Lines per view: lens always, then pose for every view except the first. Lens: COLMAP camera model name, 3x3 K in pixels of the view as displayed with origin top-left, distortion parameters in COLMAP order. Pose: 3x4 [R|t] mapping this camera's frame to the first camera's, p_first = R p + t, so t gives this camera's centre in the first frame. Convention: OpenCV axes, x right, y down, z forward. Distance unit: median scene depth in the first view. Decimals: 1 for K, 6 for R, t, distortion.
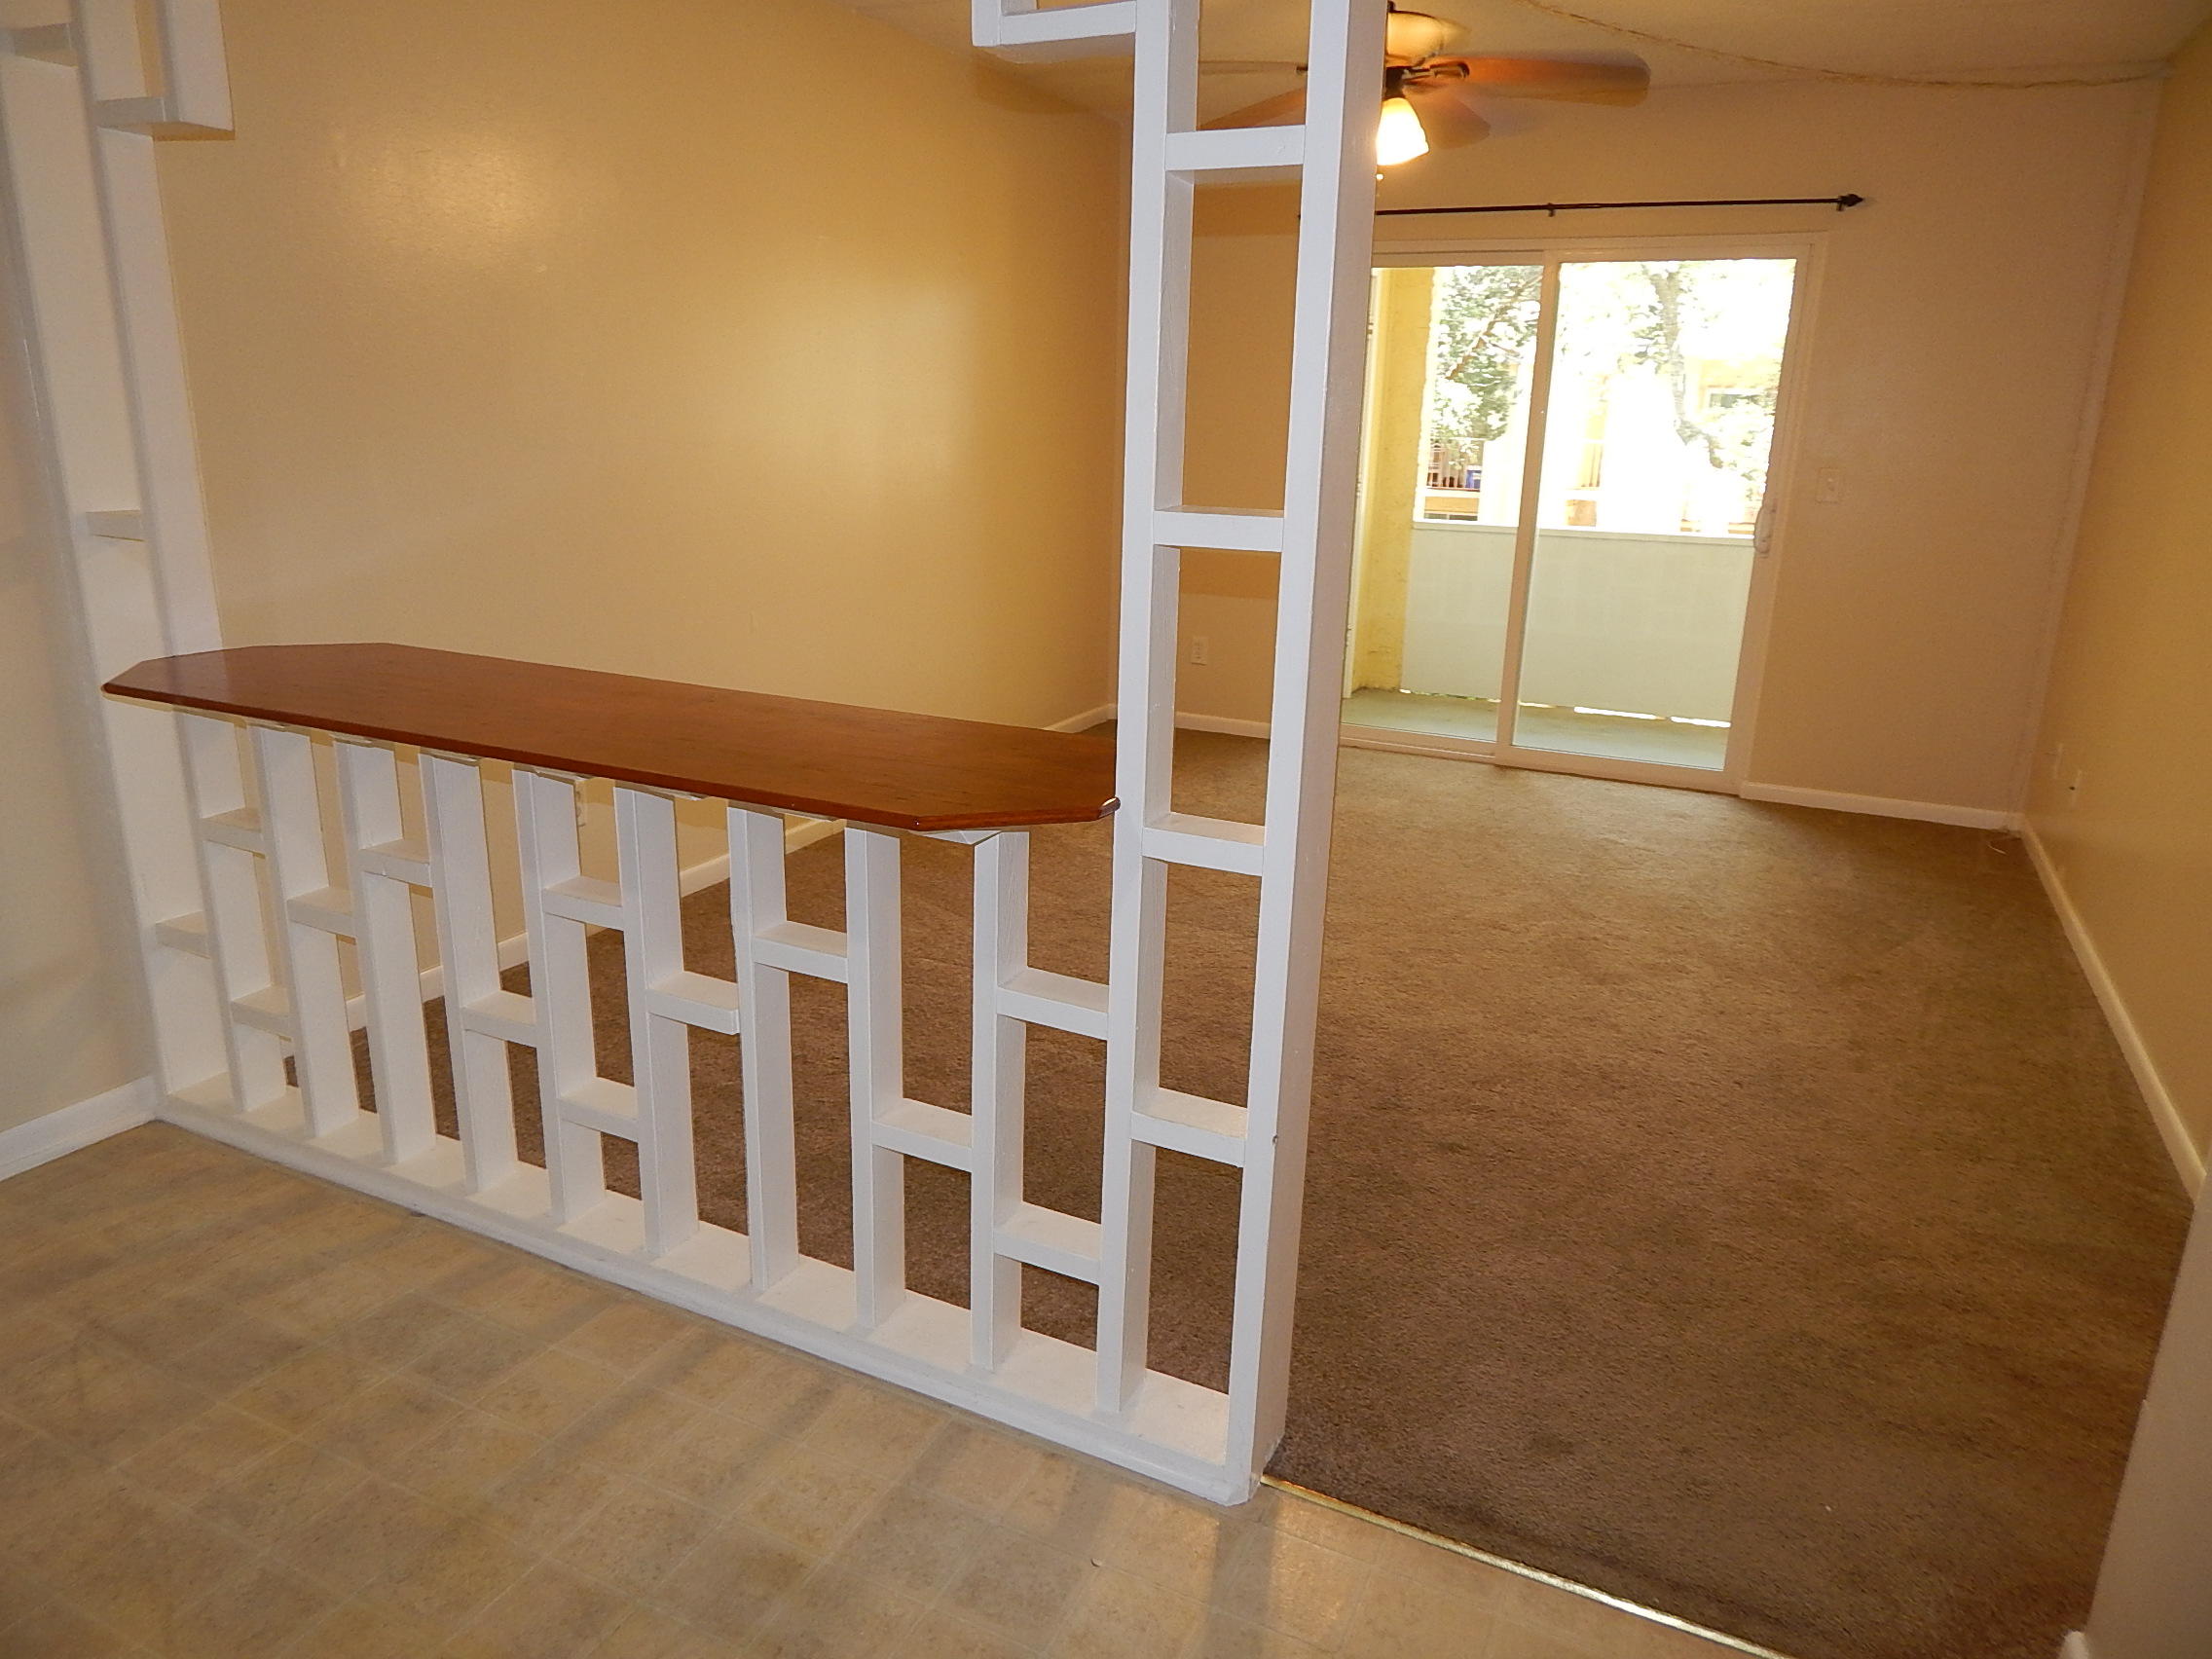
lens RADIAL K [[1447.4, 0, 1109.7], [0, 1447.4, 829.3], [0, 0, 1]] dist [0.004845, -0.001765]
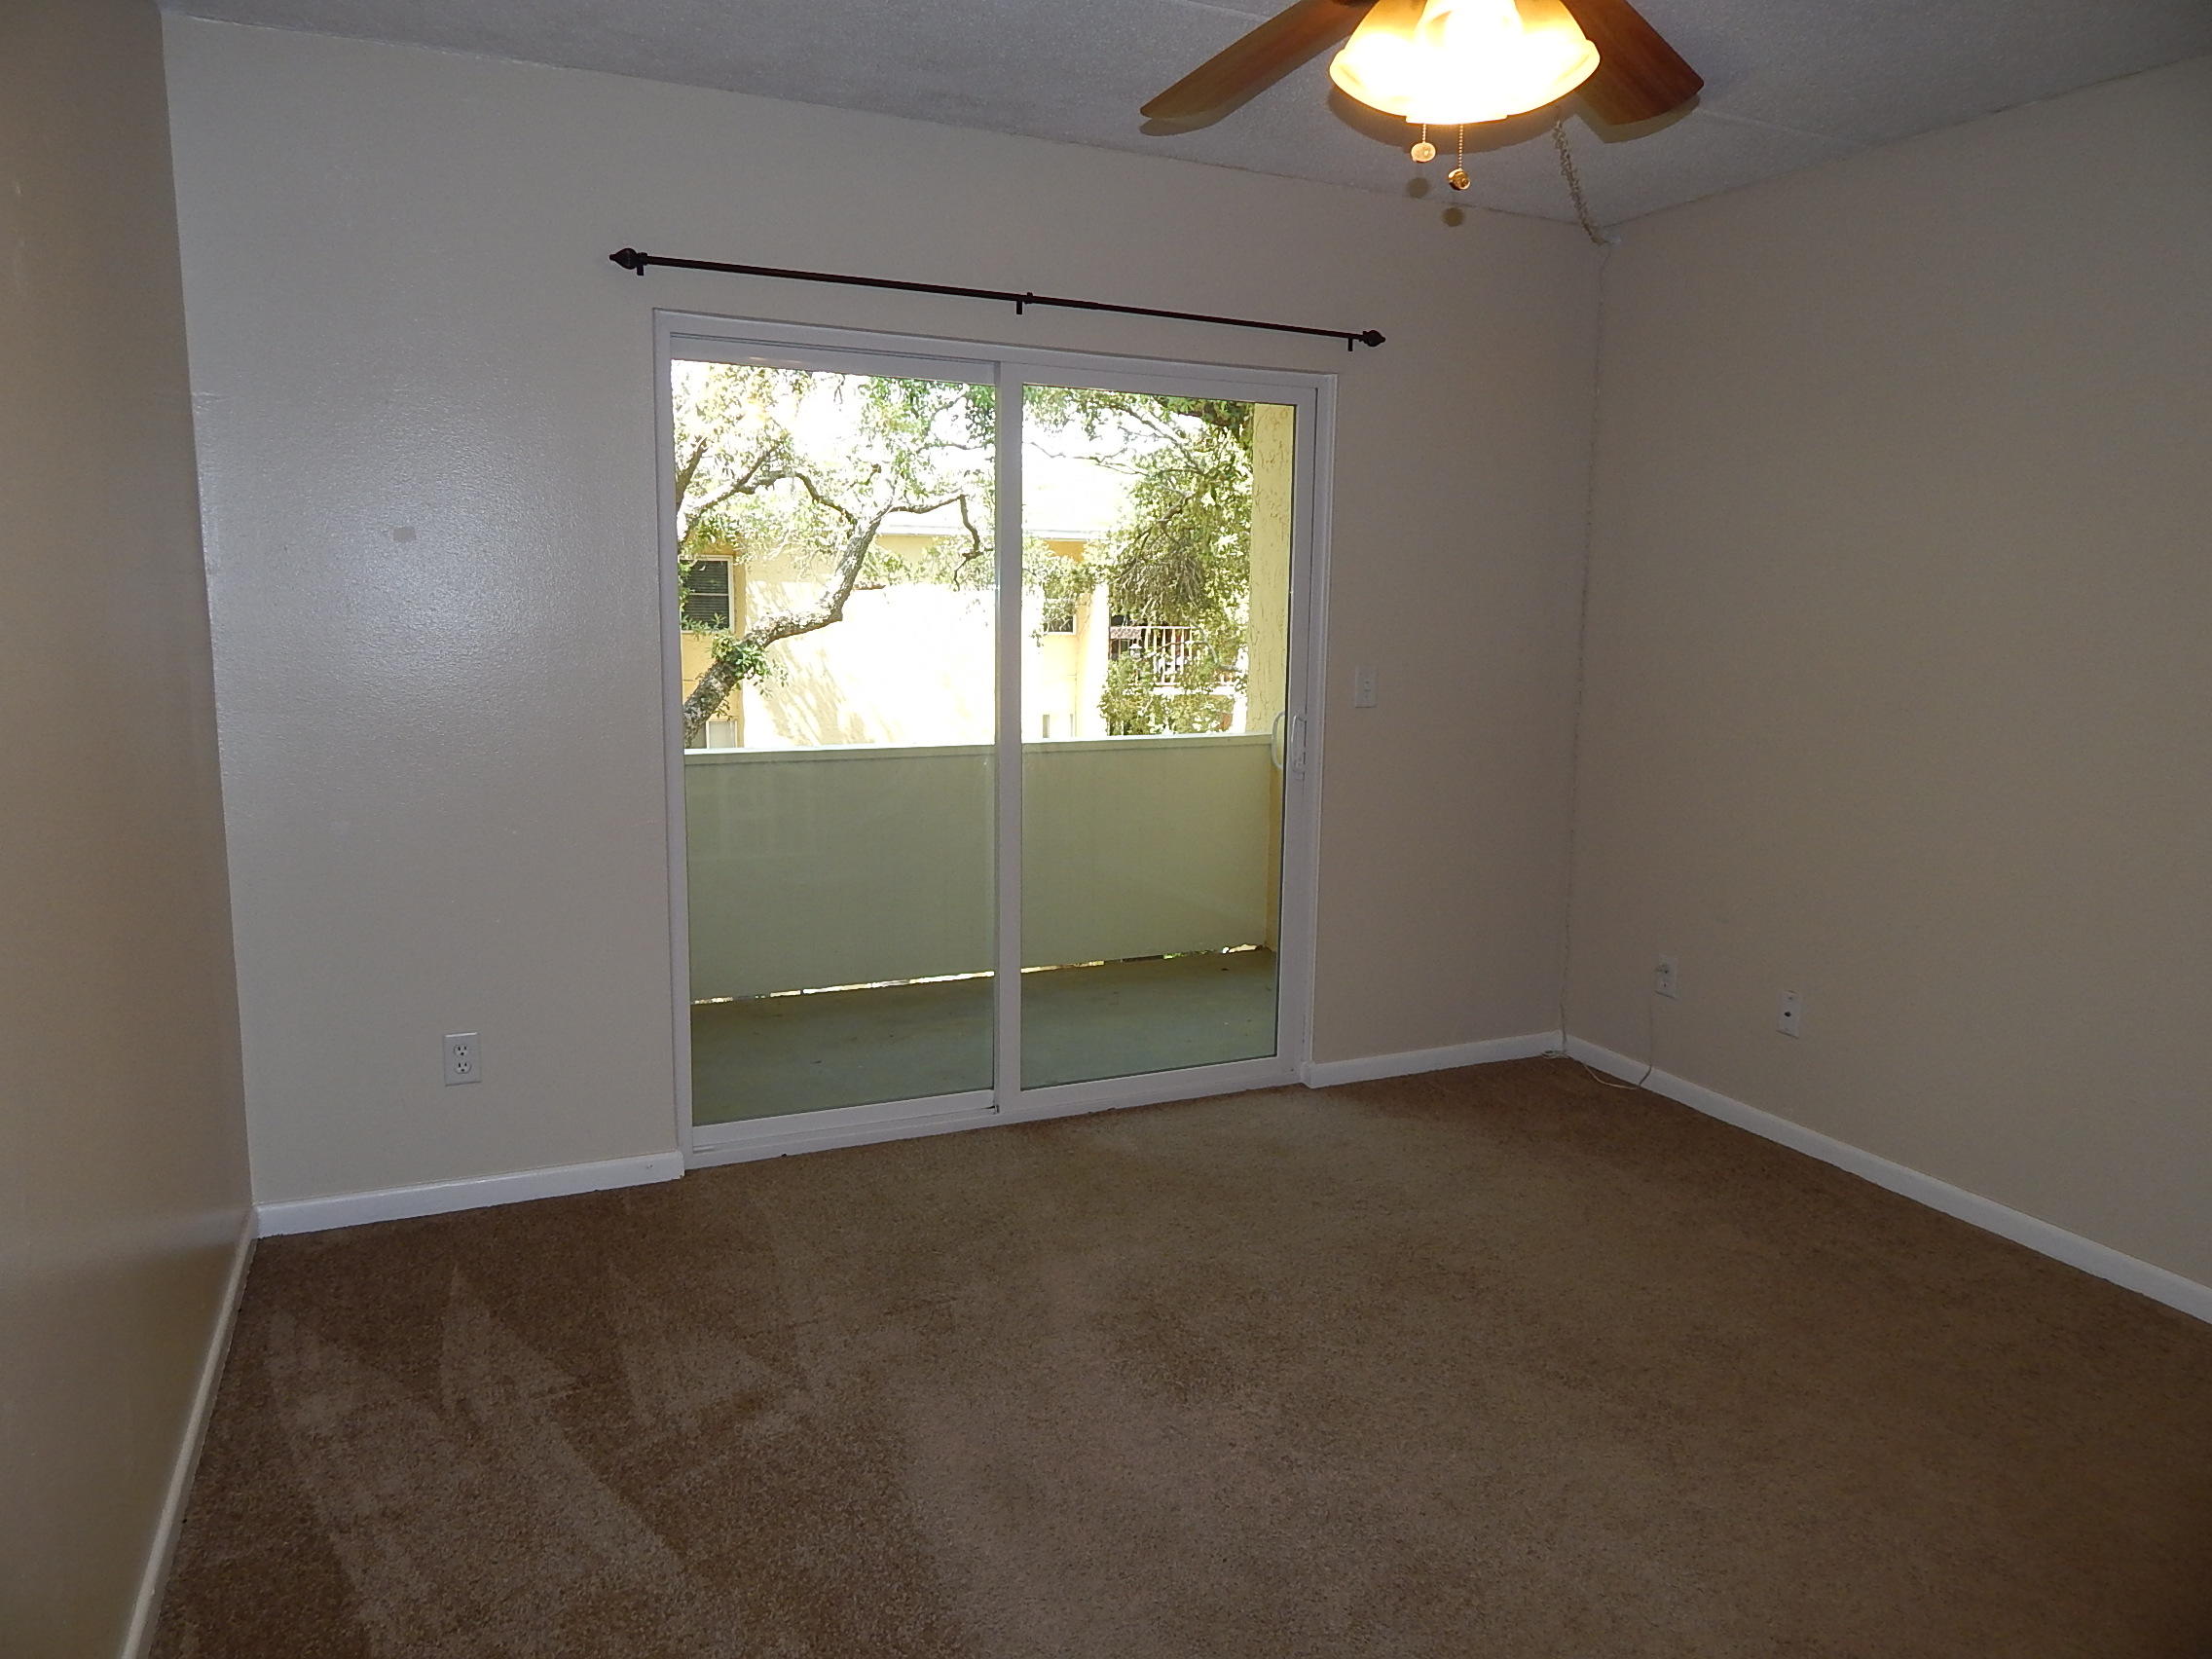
lens RADIAL K [[1447.7, 0, 1106.0], [0, 1447.7, 829.5], [0, 0, 1]] dist [-0.009929, -0.003501]
pose [[0.640788, -0.135261, 0.755709, -0.230553], [0.214492, 0.976700, -0.007059, -0.205148], [-0.737146, 0.166617, 0.654870, 0.662507]]
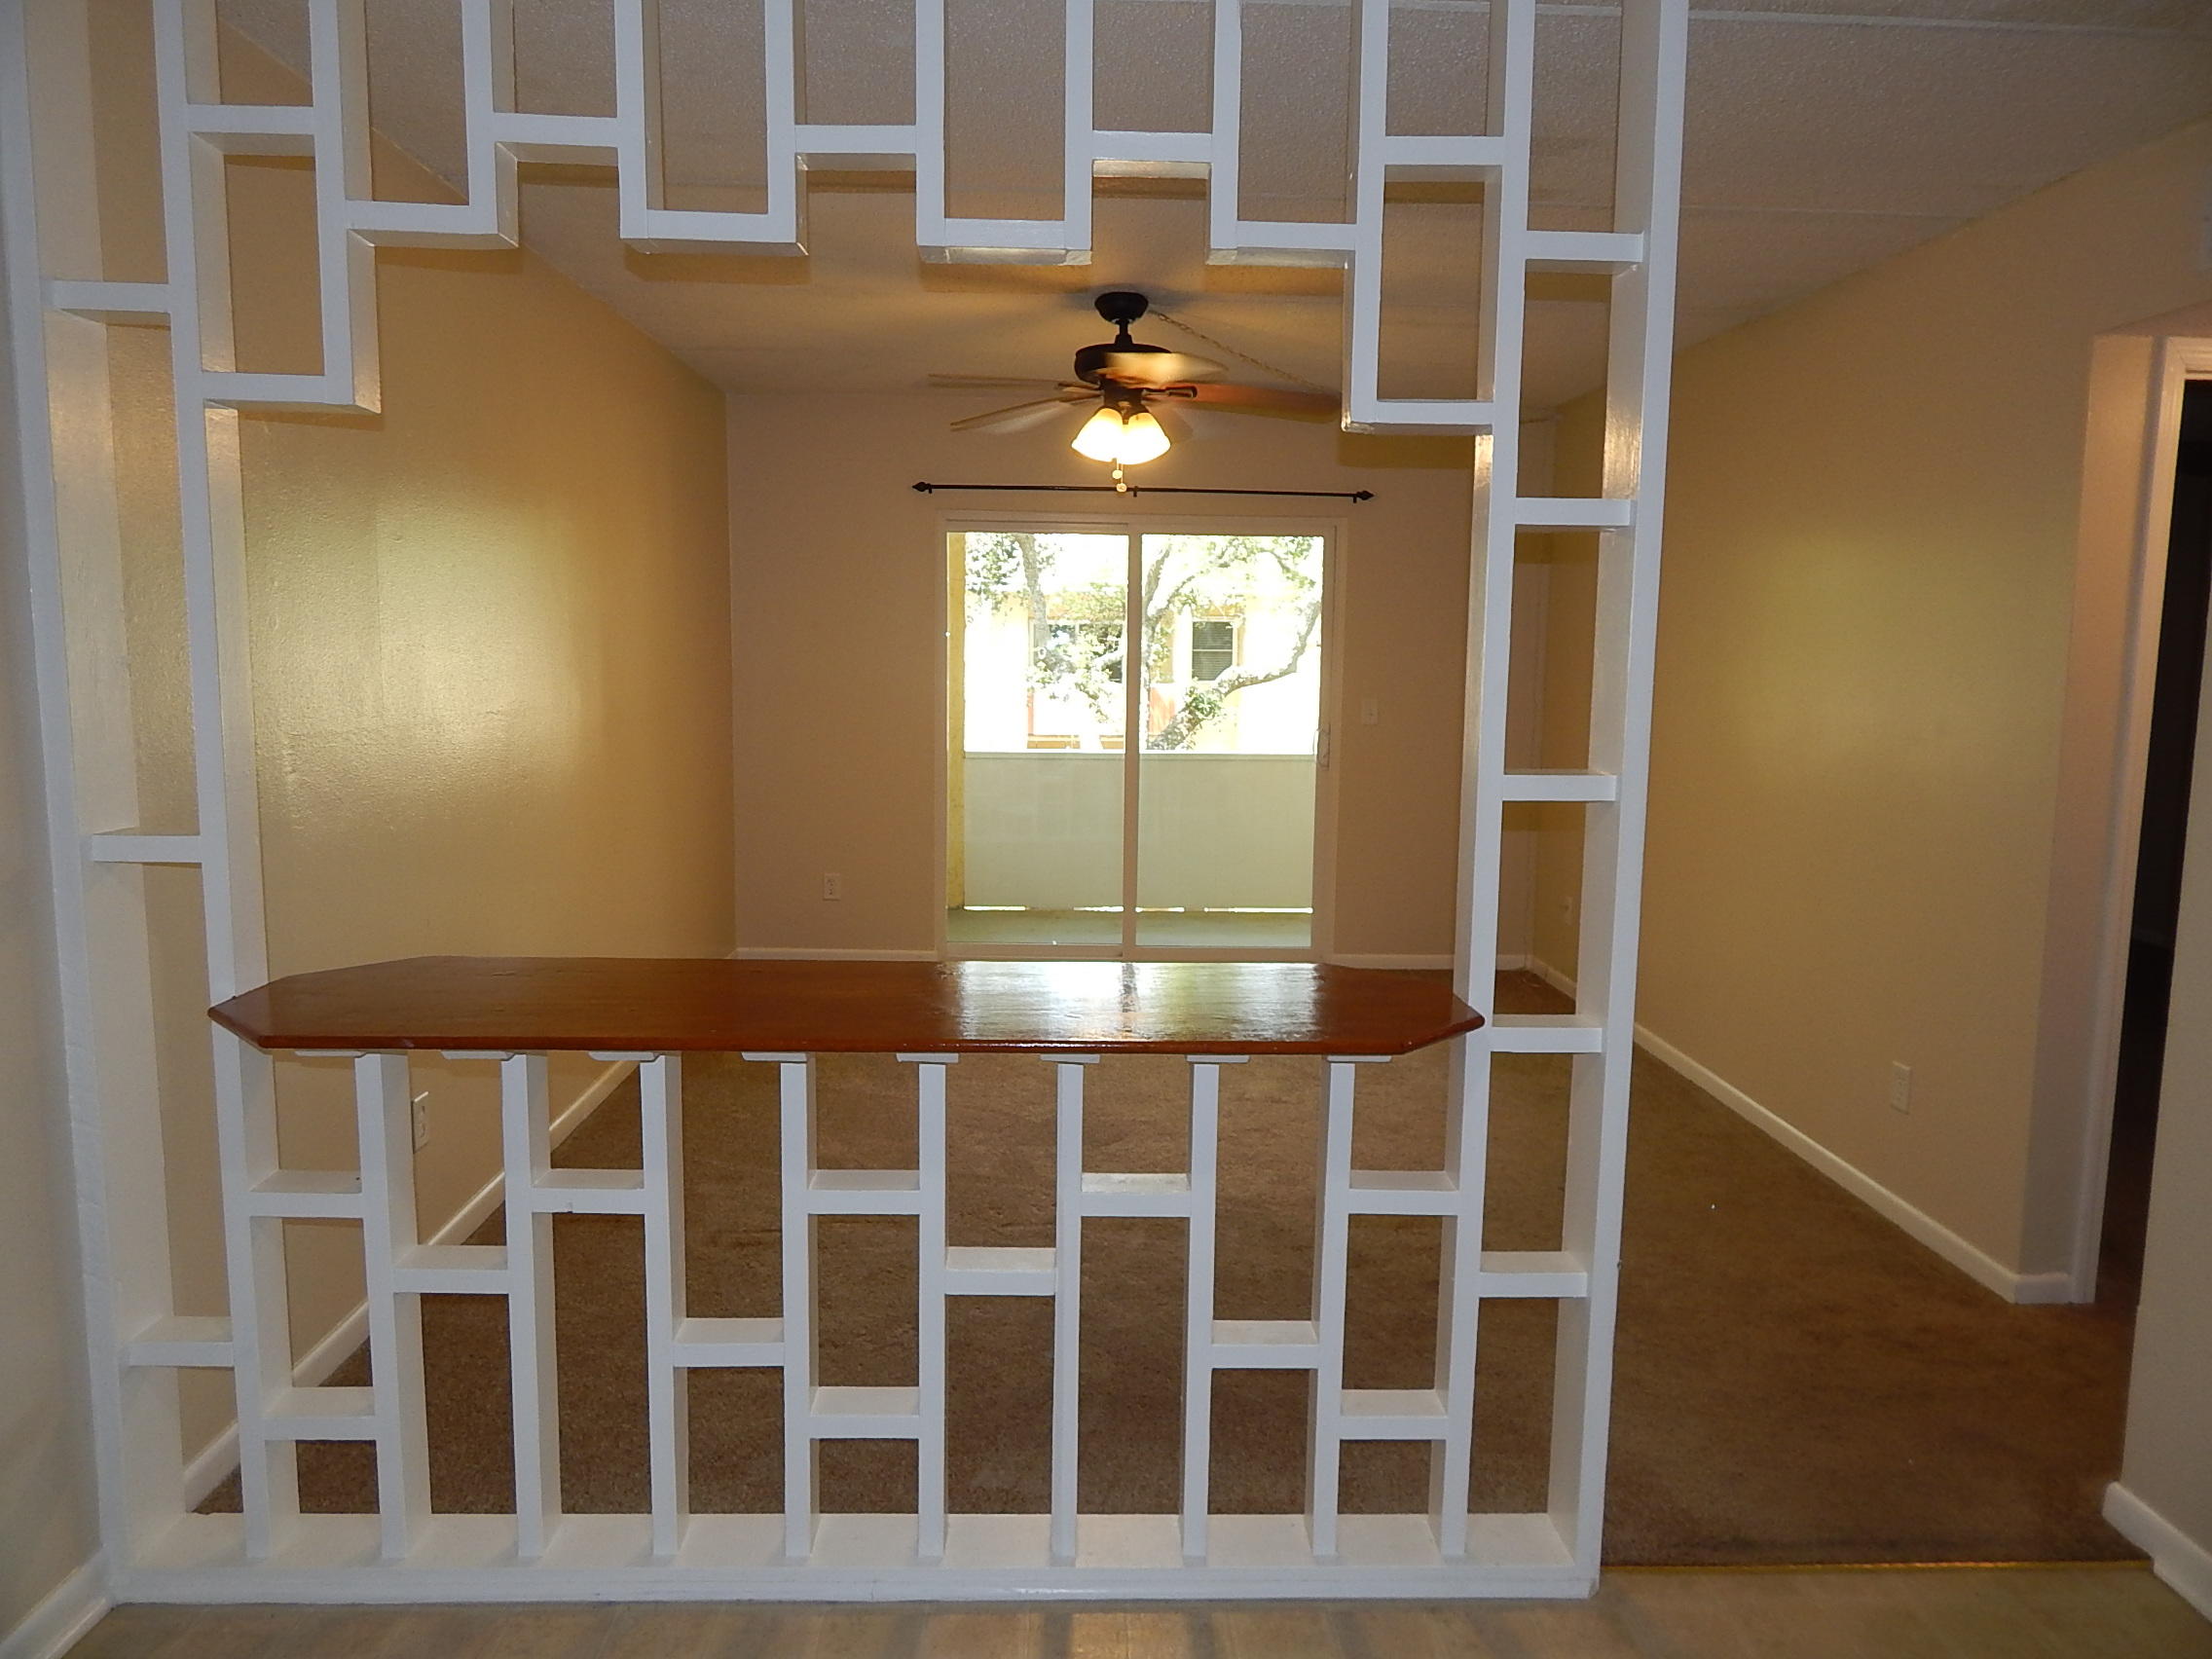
lens RADIAL K [[1454.5, 0, 1100.5], [0, 1454.5, 819.2], [0, 0, 1]] dist [-0.022056, 0.005259]
pose [[0.888885, -0.067702, 0.453100, -0.314652], [0.137053, 0.983024, -0.121985, -0.027404], [-0.437150, 0.170529, 0.883074, 0.014144]]
